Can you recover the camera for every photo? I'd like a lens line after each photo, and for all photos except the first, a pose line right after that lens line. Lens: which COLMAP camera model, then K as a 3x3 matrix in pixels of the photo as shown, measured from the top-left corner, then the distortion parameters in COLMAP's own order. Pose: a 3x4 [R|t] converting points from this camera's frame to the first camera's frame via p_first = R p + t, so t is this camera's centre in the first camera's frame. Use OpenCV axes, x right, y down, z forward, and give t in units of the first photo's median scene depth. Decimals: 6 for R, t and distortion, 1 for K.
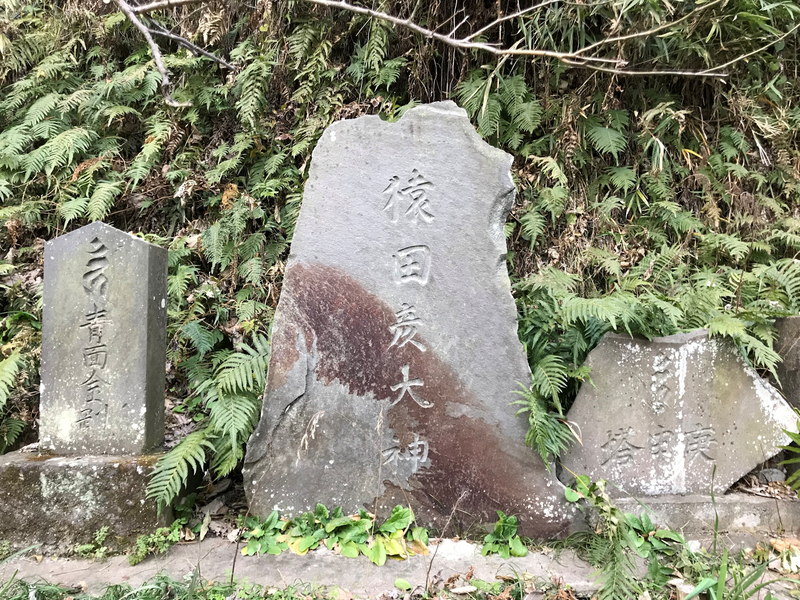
lens RADIAL K [[650.6, 0, 400.4], [0, 650.6, 293.6], [0, 0, 1]] dist [0.032577, -0.012790]
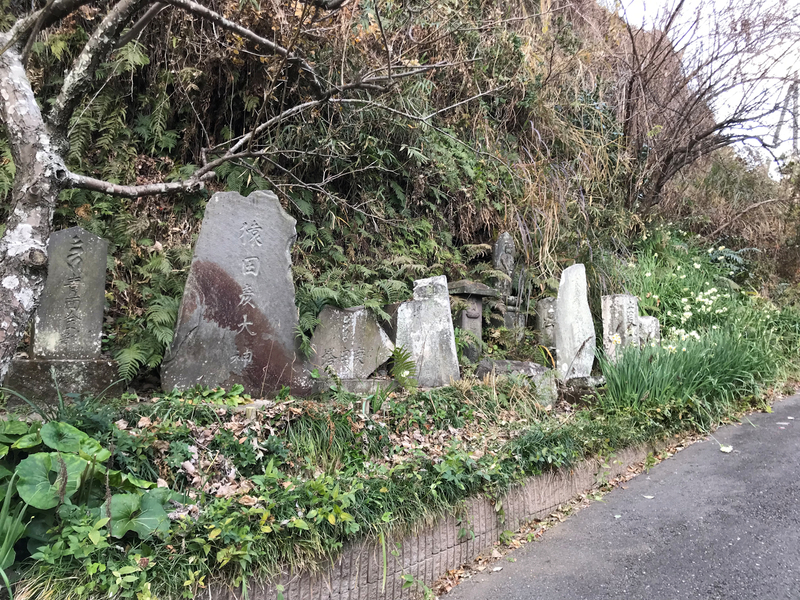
lens RADIAL K [[650.6, 0, 394.2], [0, 650.6, 299.4], [0, 0, 1]] dist [0.032577, -0.012790]
pose [[0.810042, 0.052866, 0.583984, -0.811632], [-0.036794, 0.998548, -0.039358, 0.126488], [-0.585216, 0.010394, 0.810811, -0.942771]]
